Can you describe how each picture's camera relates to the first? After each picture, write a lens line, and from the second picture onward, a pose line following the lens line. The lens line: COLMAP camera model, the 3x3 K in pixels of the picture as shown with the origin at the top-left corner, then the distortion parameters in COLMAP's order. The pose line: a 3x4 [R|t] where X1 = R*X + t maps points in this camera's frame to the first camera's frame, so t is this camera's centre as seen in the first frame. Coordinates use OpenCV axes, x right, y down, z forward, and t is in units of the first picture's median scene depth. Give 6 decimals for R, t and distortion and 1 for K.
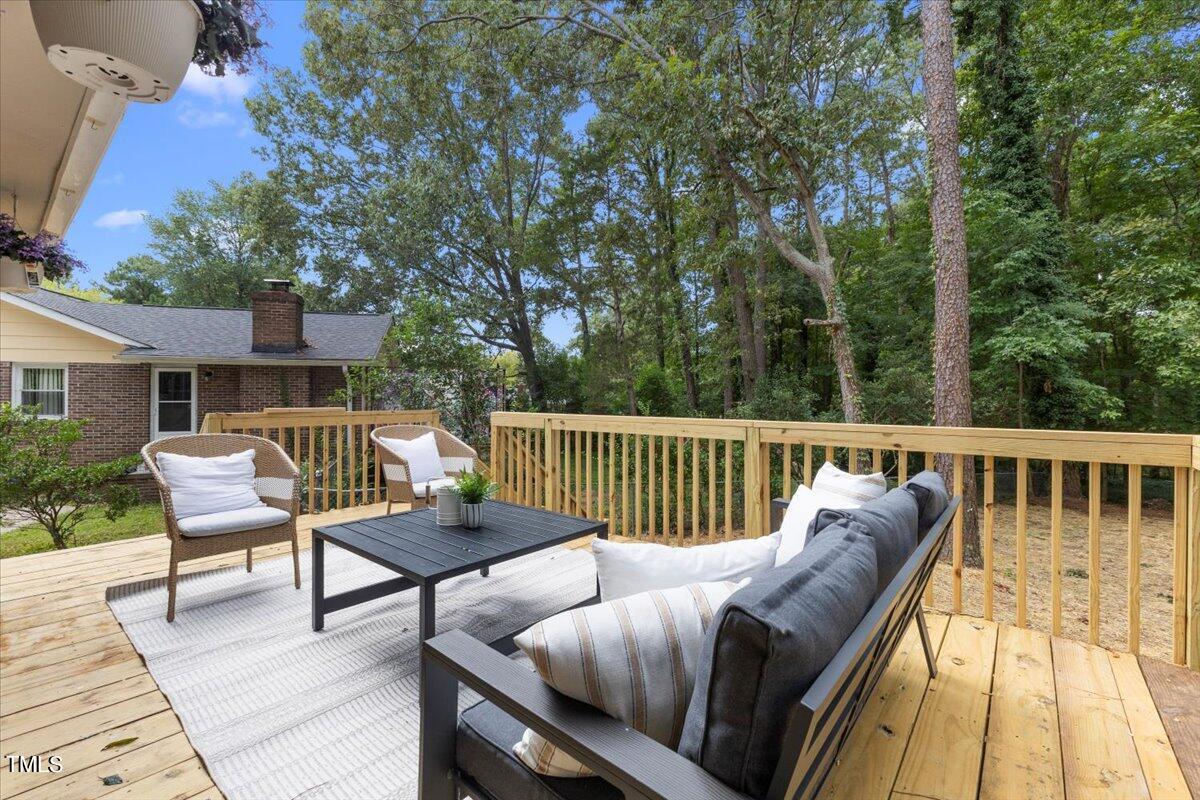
lens RADIAL K [[523.0, 0, 602.5], [0, 523.0, 401.1], [0, 0, 1]] dist [0.005524, -0.001633]
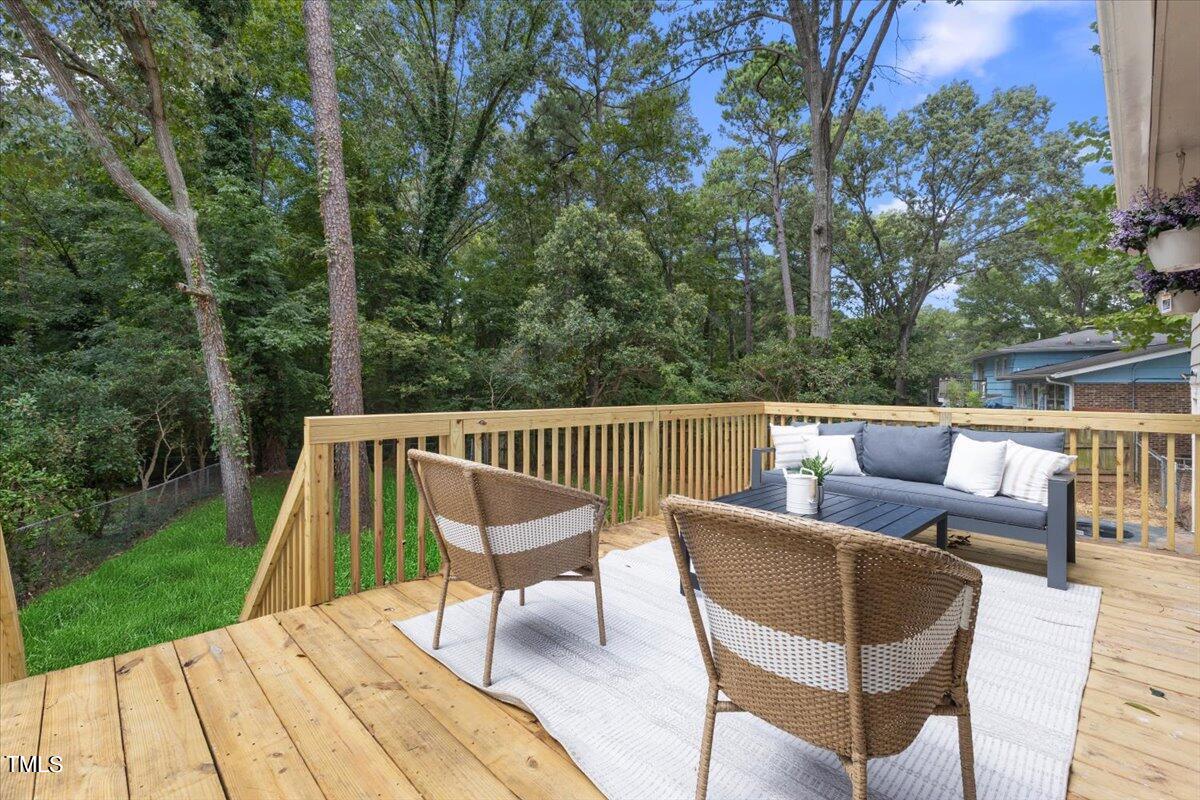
lens RADIAL K [[523.0, 0, 600.8], [0, 523.0, 391.4], [0, 0, 1]] dist [0.005524, -0.001633]
pose [[0.109335, -0.008152, 0.993972, -0.525831], [-0.001347, 0.999964, 0.008349, -0.005830], [-0.994004, -0.002251, 0.109320, 0.494967]]
